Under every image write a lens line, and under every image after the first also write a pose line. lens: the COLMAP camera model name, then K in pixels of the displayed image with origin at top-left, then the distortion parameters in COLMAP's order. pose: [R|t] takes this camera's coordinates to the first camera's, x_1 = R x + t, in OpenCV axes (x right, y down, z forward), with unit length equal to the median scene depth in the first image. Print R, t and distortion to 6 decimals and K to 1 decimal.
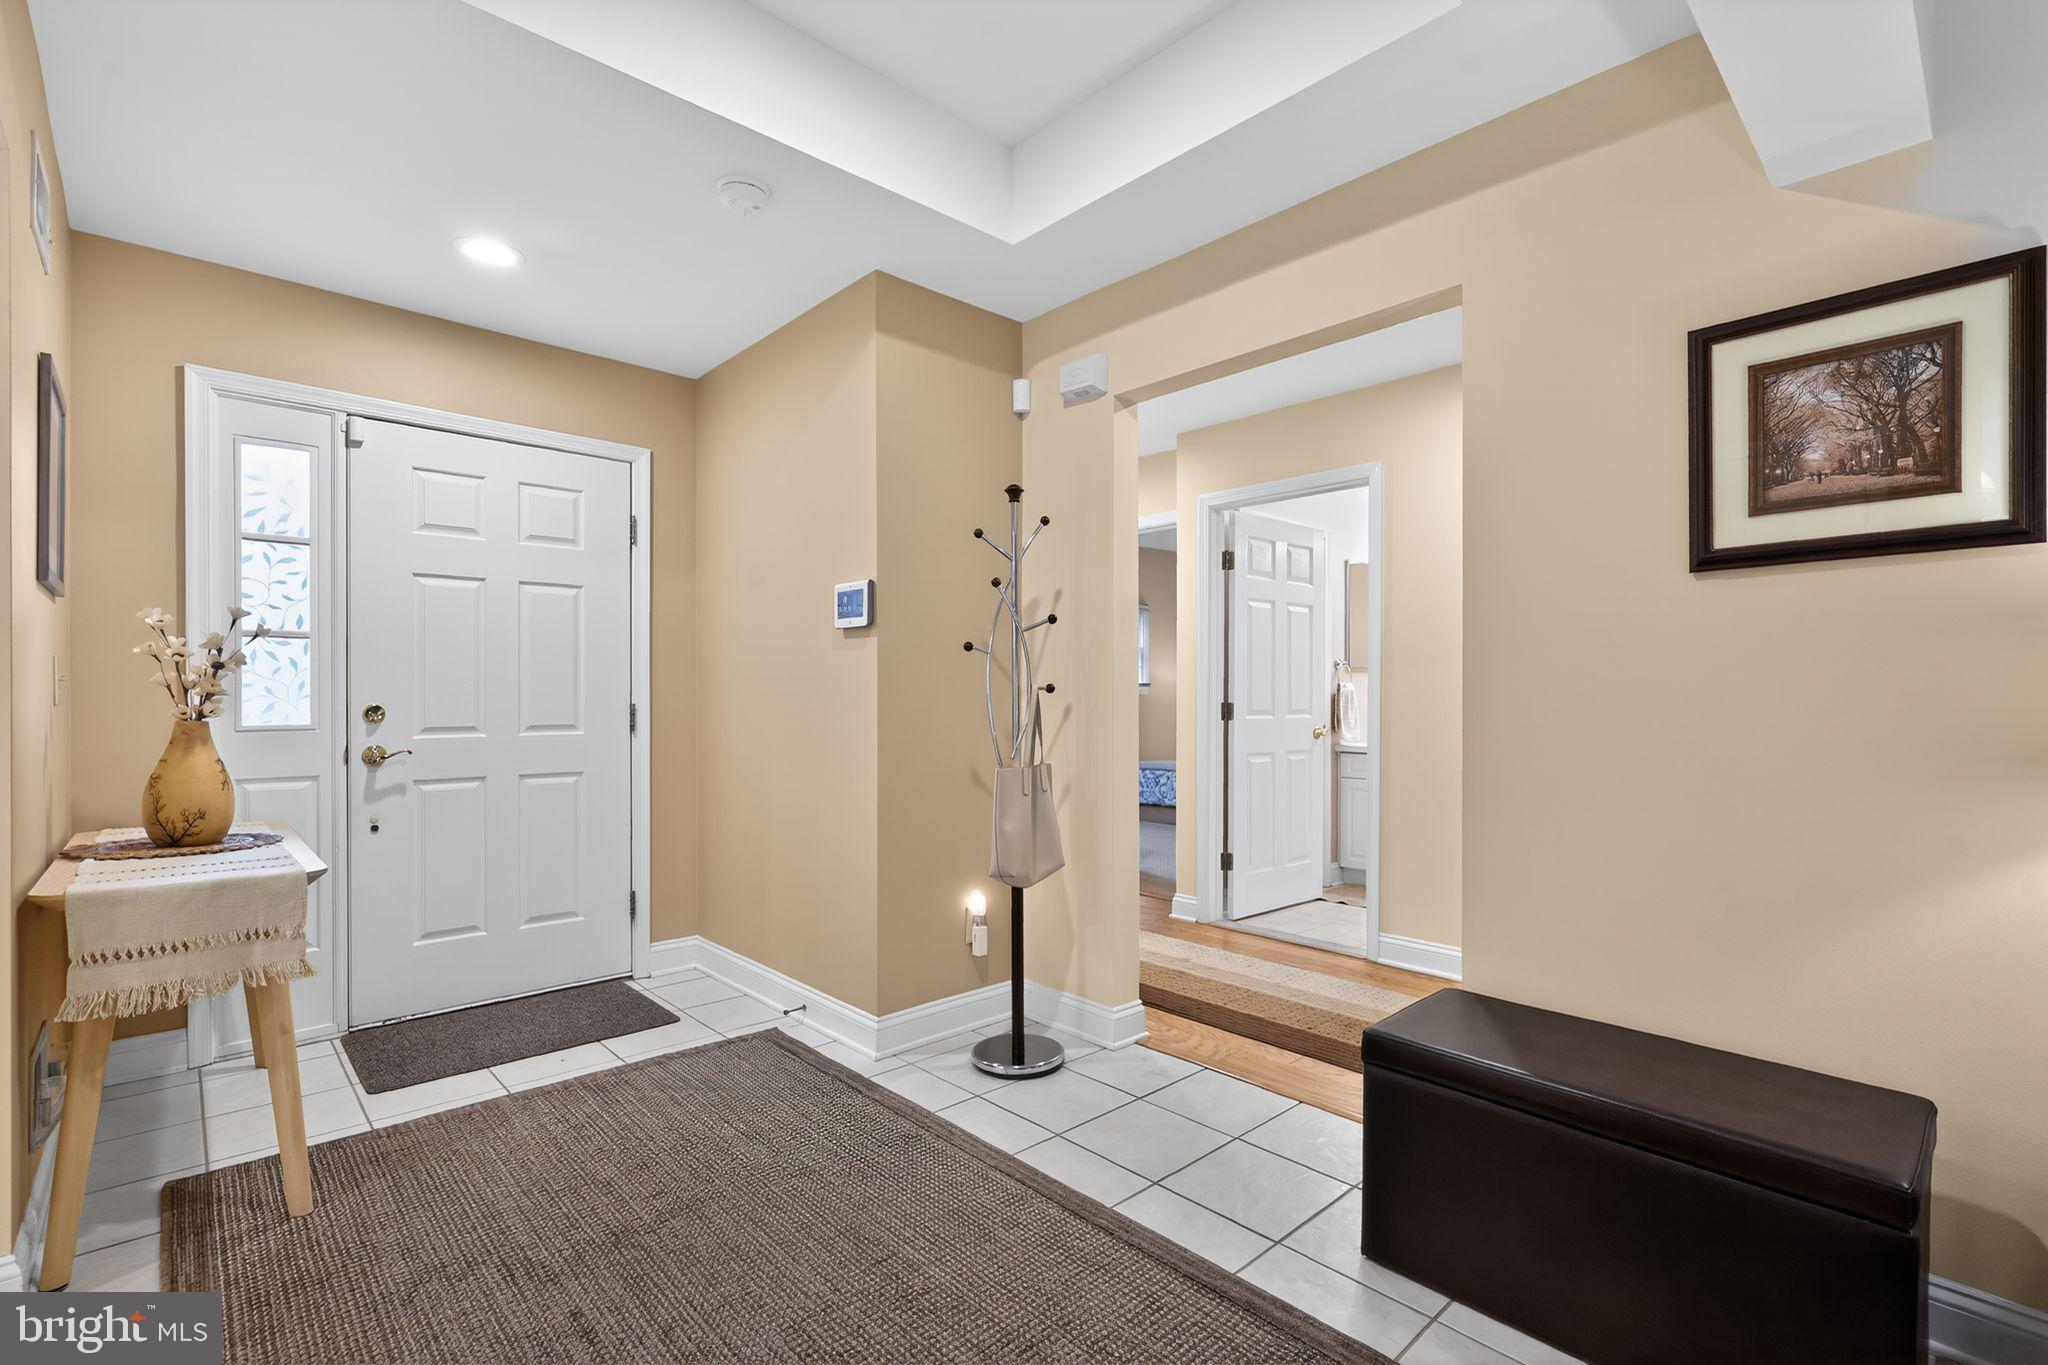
lens RADIAL K [[930.6, 0, 1028.3], [0, 930.6, 683.1], [0, 0, 1]] dist [-0.005031, 0.000946]
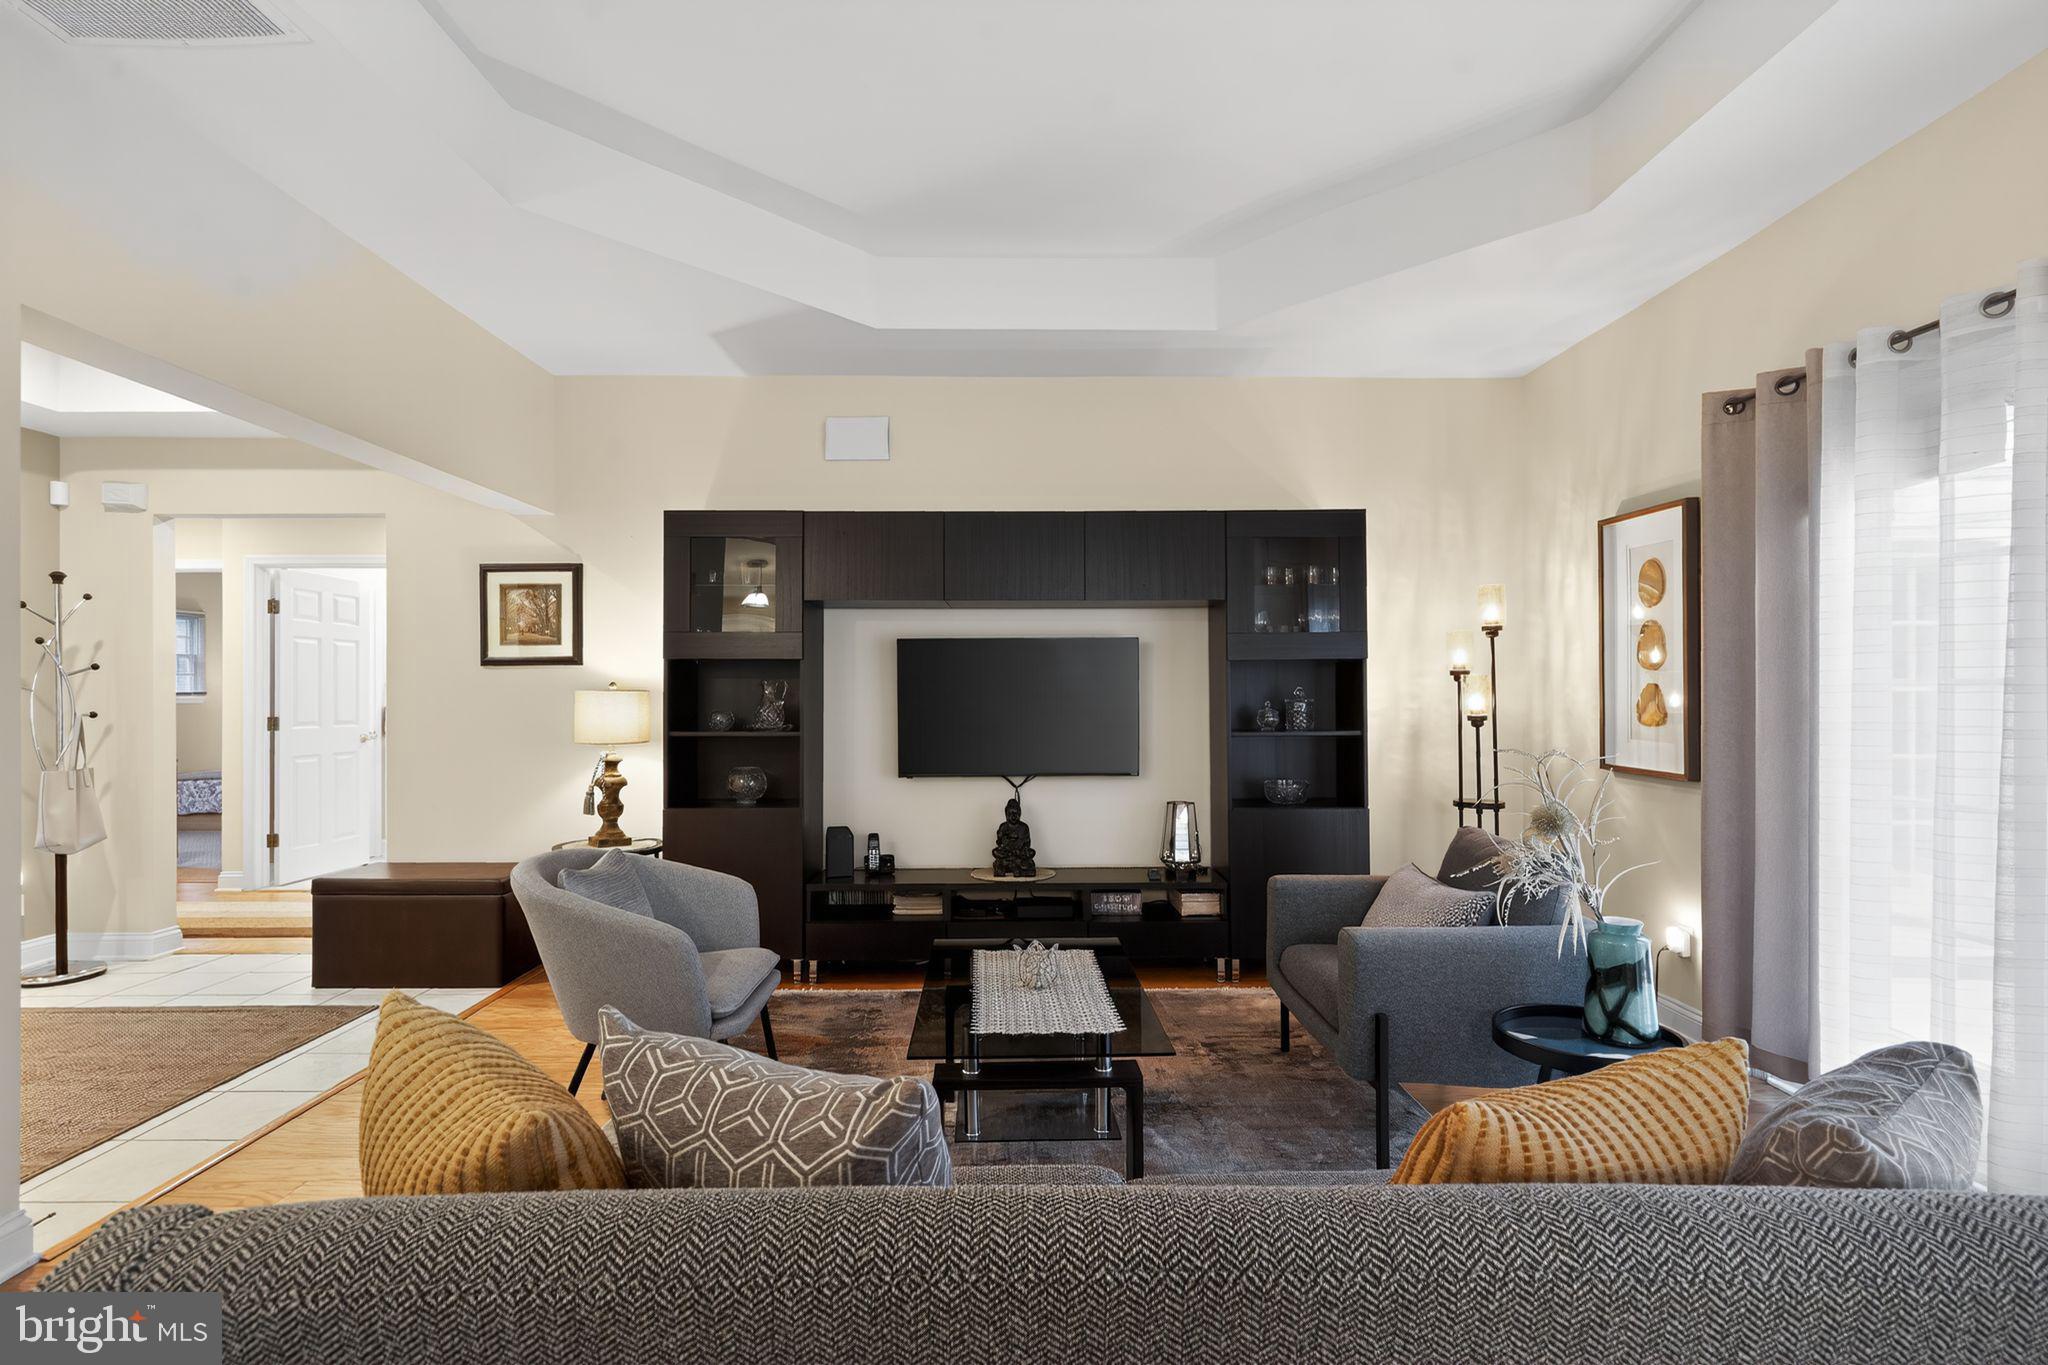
lens RADIAL K [[956.7, 0, 1029.4], [0, 956.7, 688.8], [0, 0, 1]] dist [-0.001239, 0.000760]
pose [[0.673989, -0.000410, 0.738741, -0.089623], [-0.007385, 0.999946, 0.007293, -0.054309], [-0.738704, -0.010371, 0.673950, -1.028190]]
